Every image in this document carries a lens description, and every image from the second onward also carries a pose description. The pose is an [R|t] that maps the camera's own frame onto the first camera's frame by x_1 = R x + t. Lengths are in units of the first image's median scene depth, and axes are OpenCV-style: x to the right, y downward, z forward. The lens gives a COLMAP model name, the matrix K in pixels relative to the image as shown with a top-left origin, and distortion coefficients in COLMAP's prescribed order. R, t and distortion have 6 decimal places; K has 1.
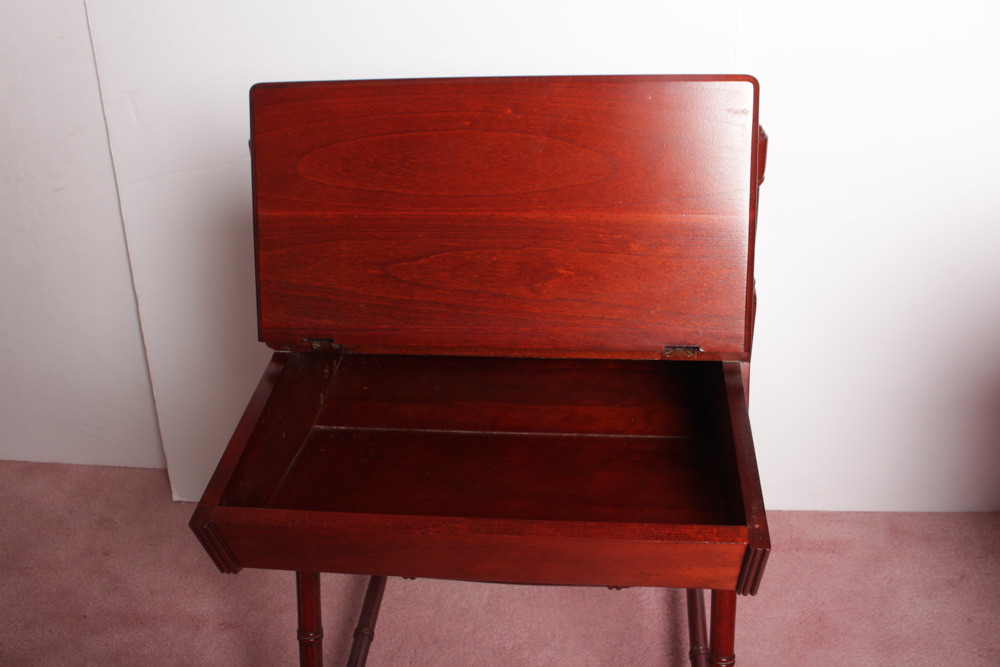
lens RADIAL K [[956.7, 0, 492.2], [0, 956.7, 338.9], [0, 0, 1]] dist [-0.077850, 0.000000]
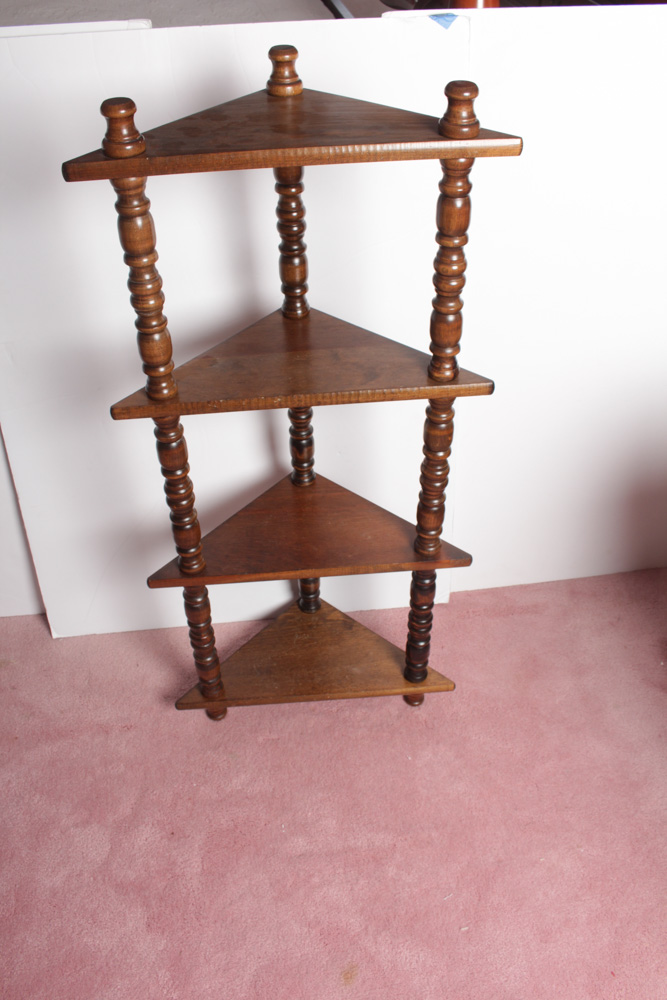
lens RADIAL K [[902.0, 0, 336.5], [0, 902.0, 497.5], [0, 0, 1]] dist [-0.140291, 0.094930]
pose [[0.973088, -0.114203, 0.200145, -0.204637], [0.088207, 0.987003, 0.134330, -0.170239], [-0.212884, -0.113061, 0.970514, -0.274625]]
